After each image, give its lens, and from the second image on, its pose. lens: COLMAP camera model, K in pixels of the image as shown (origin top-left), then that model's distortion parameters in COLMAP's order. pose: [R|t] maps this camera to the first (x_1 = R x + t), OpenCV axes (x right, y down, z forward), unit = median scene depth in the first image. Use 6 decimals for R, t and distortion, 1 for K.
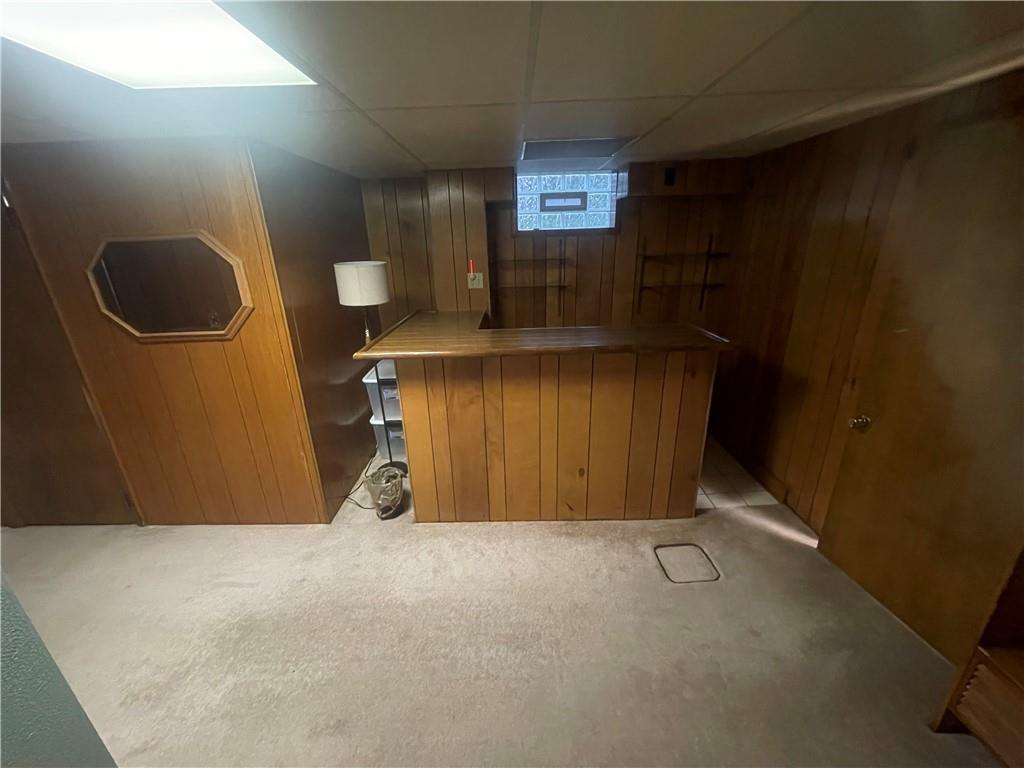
lens RADIAL K [[413.1, 0, 512.0], [0, 413.1, 386.2], [0, 0, 1]] dist [-0.002683, 0.000210]
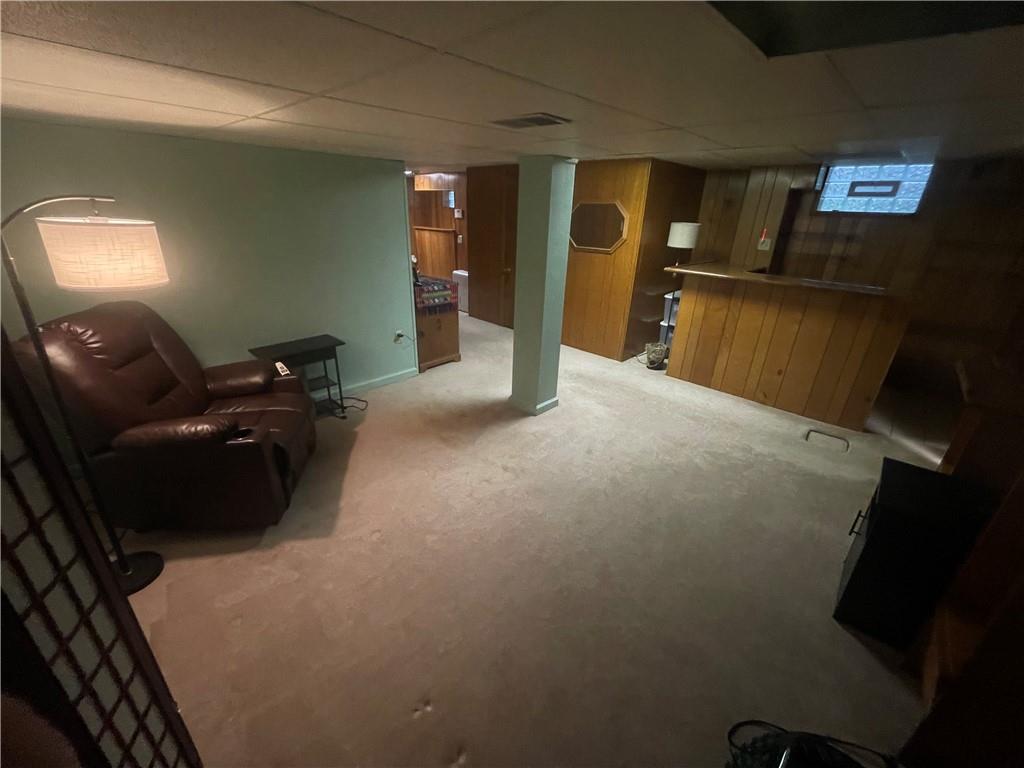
lens RADIAL K [[413.1, 0, 510.6], [0, 413.1, 382.7], [0, 0, 1]] dist [-0.002683, 0.000210]
pose [[0.723853, 0.319976, -0.611271, 0.312884], [-0.283501, 0.945649, 0.159295, 0.225834], [0.629019, 0.057989, 0.775224, -0.647201]]
